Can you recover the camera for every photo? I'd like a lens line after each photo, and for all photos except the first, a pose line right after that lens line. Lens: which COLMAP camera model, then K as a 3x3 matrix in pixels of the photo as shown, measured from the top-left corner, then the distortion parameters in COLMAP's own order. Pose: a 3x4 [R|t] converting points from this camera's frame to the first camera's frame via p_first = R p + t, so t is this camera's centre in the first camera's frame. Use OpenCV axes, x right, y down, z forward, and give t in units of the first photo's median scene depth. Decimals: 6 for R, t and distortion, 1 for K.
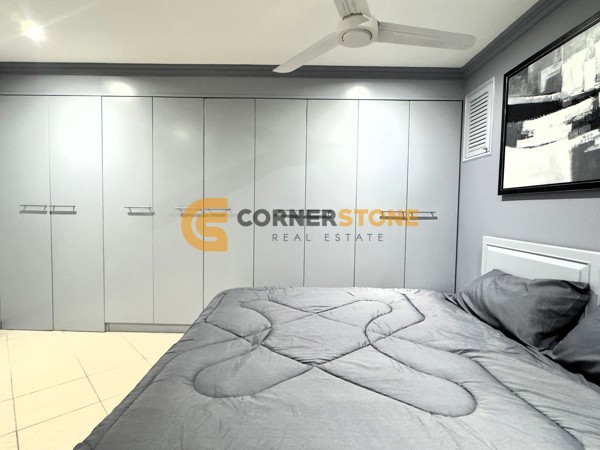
lens RADIAL K [[317.0, 0, 301.6], [0, 317.0, 224.1], [0, 0, 1]] dist [0.001981, -0.000178]
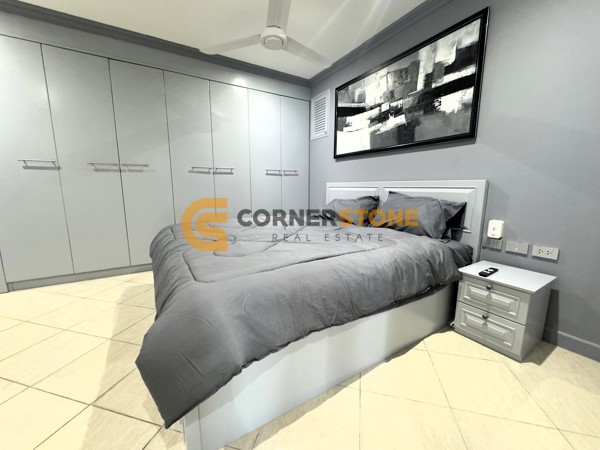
lens RADIAL K [[240.6, 0, 301.7], [0, 240.6, 225.5], [0, 0, 1]] dist [-0.009897, 0.003388]
pose [[0.850481, -0.098549, 0.516692, -0.297549], [0.037725, 0.991191, 0.126956, 0.111601], [-0.524652, -0.088481, 0.846706, -0.100808]]
